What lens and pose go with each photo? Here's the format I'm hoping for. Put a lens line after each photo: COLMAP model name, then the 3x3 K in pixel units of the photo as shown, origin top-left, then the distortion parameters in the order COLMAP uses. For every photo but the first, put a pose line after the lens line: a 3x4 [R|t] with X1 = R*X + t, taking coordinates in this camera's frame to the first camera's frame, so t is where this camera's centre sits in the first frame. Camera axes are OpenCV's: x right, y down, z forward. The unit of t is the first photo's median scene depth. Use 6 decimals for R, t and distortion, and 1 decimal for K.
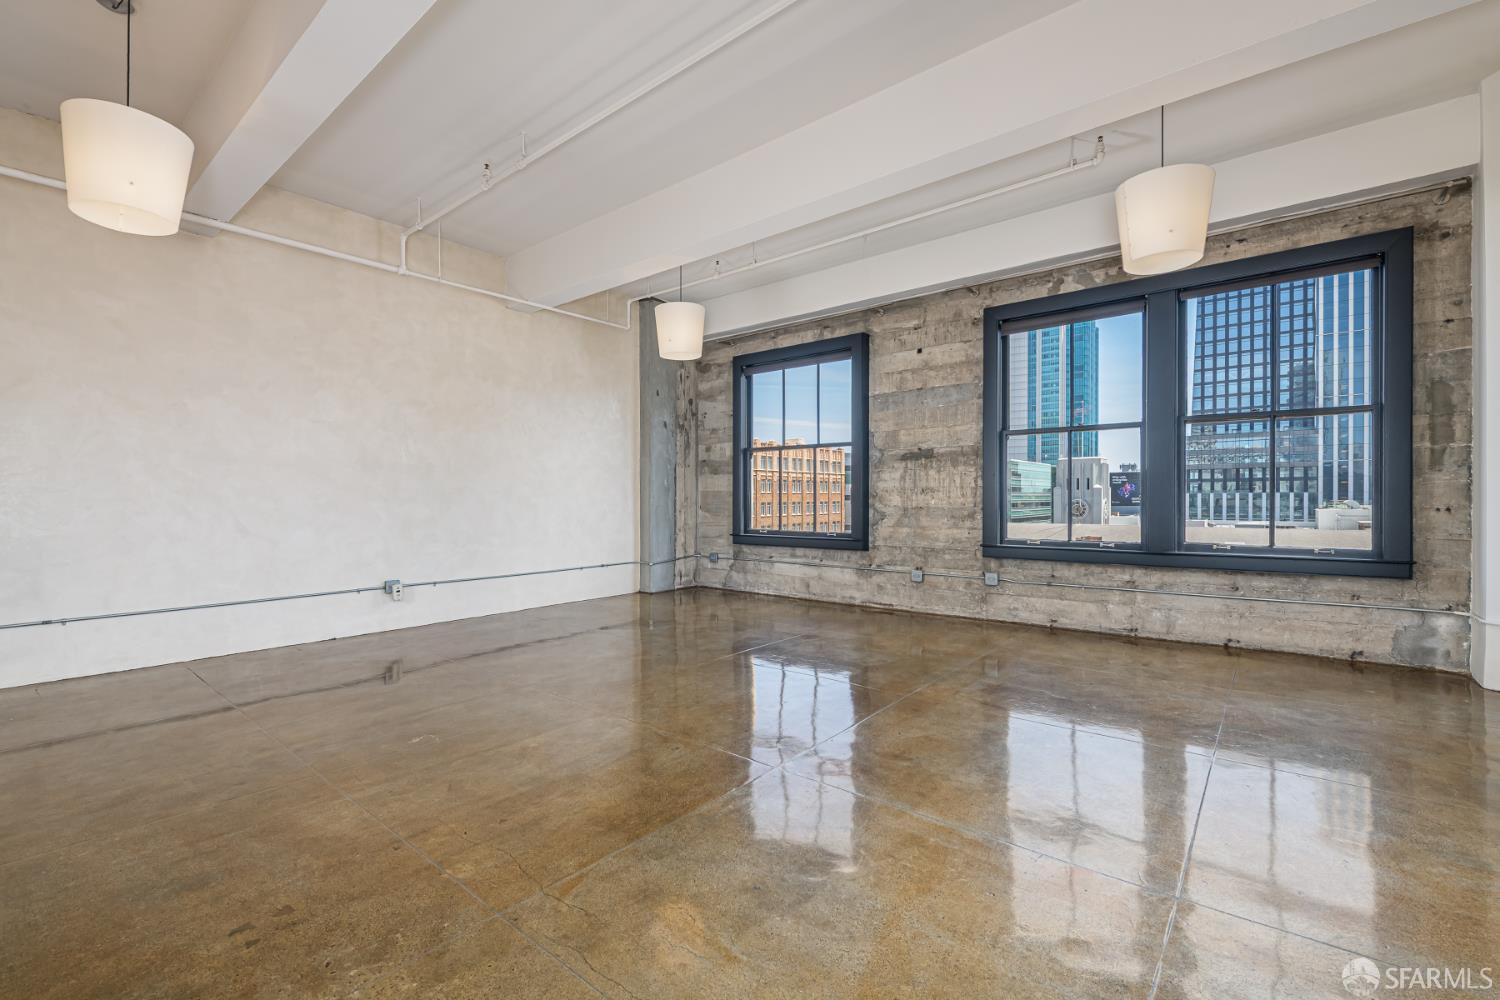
lens RADIAL K [[647.0, 0, 751.0], [0, 647.0, 505.9], [0, 0, 1]] dist [0.002116, -0.004579]
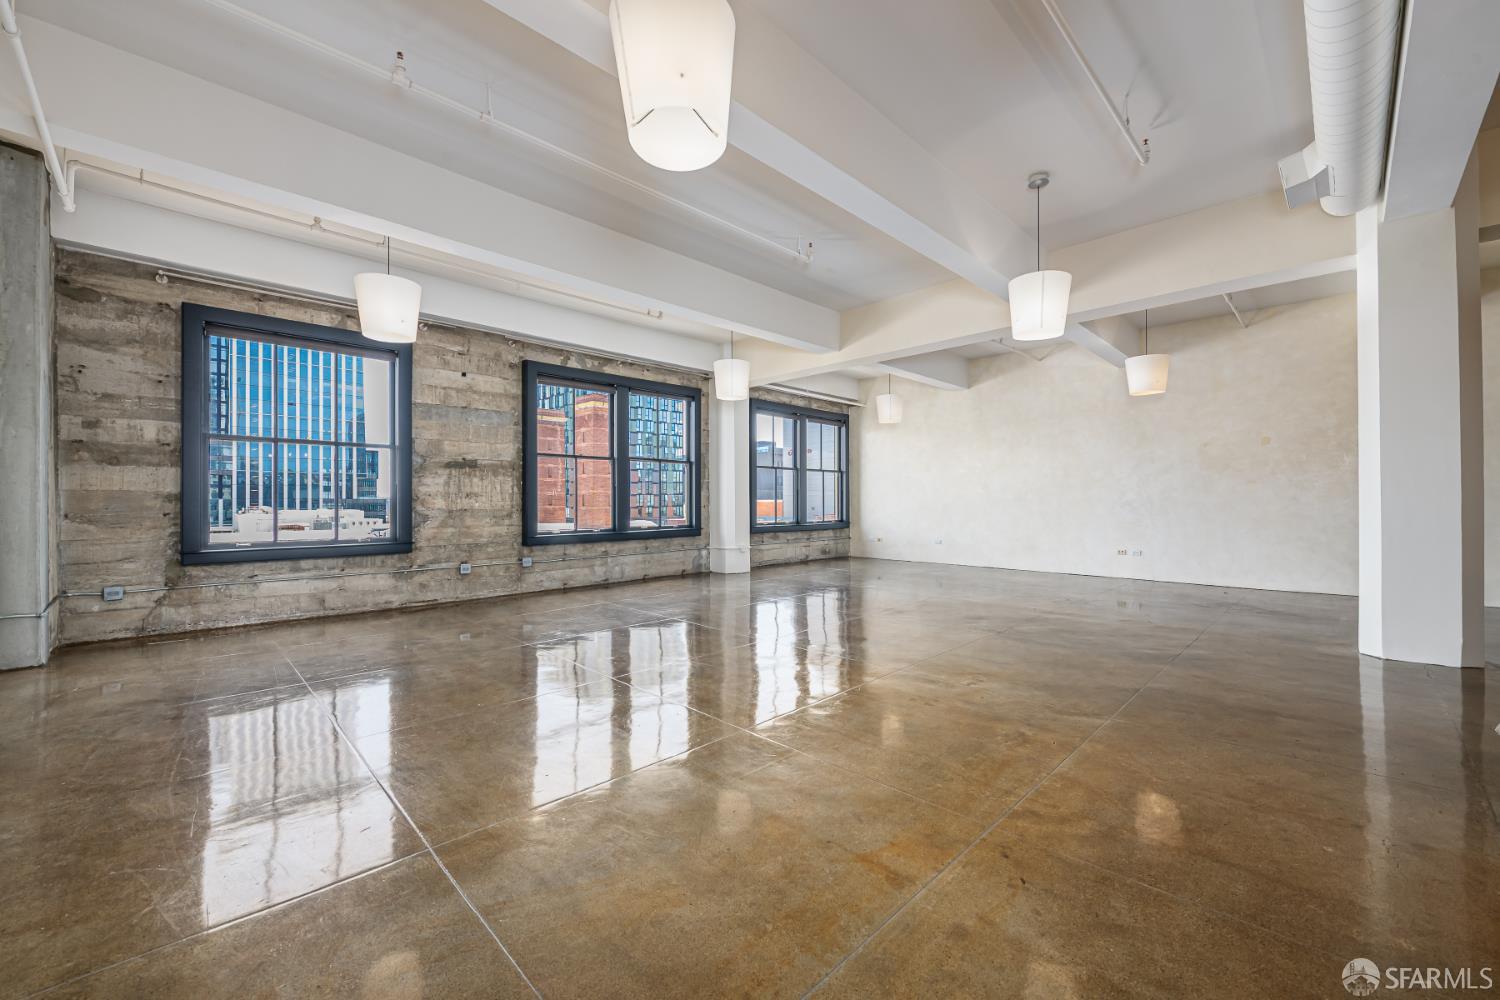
lens RADIAL K [[600.3, 0, 745.8], [0, 600.3, 499.1], [0, 0, 1]] dist [0.002174, -0.002791]
pose [[0.097141, 0.006744, 0.995248, -0.775428], [0.013853, 0.999871, -0.008127, -0.000592], [-0.995174, 0.014576, 0.097035, 0.404173]]
